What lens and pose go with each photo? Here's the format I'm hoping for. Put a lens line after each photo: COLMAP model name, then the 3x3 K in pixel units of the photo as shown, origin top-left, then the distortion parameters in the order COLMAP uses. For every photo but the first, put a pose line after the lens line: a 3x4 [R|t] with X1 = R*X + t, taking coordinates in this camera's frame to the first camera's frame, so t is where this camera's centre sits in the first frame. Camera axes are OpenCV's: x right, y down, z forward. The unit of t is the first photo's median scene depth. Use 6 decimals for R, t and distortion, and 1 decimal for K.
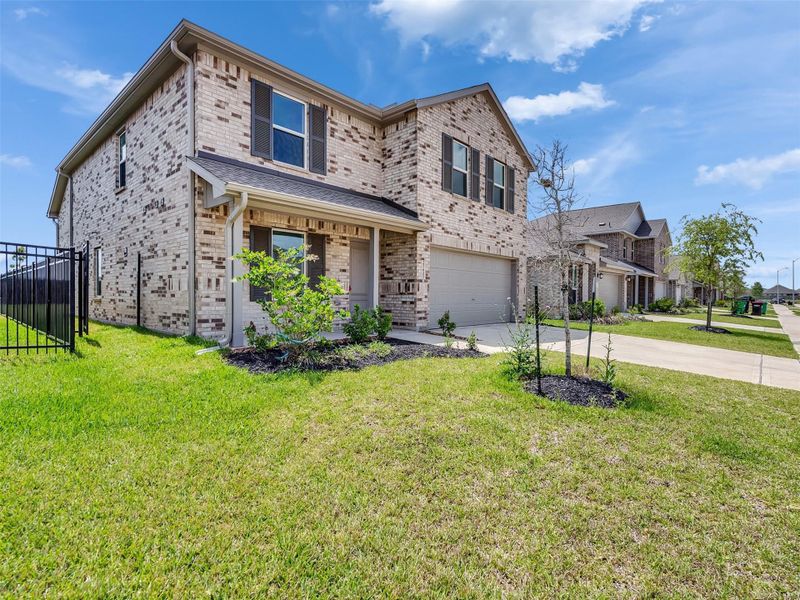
lens RADIAL K [[409.8, 0, 389.8], [0, 409.8, 299.5], [0, 0, 1]] dist [-0.004685, 0.011803]
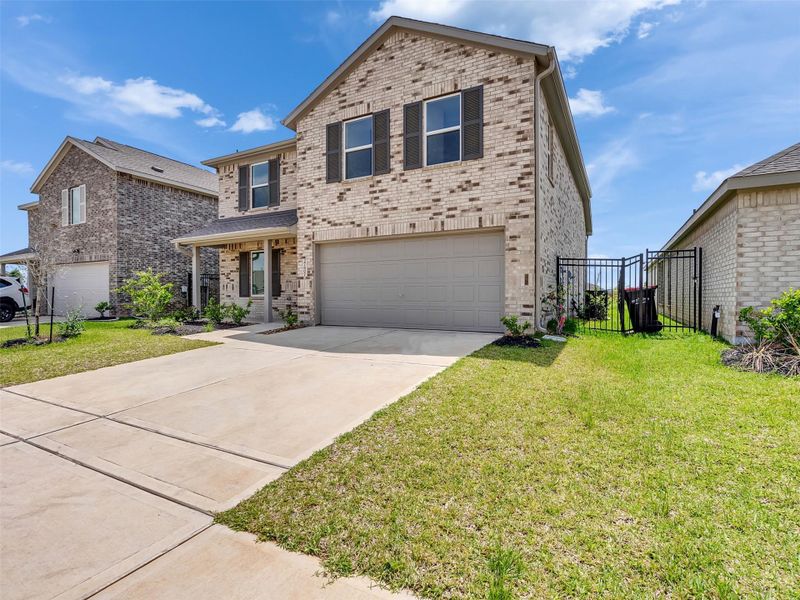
lens RADIAL K [[409.8, 0, 389.8], [0, 409.8, 299.5], [0, 0, 1]] dist [-0.004685, 0.011803]
pose [[0.237197, -0.000643, -0.971461, 1.089866], [-0.006910, 0.999973, -0.002349, 0.010972], [0.971437, 0.007270, 0.237186, 0.894636]]
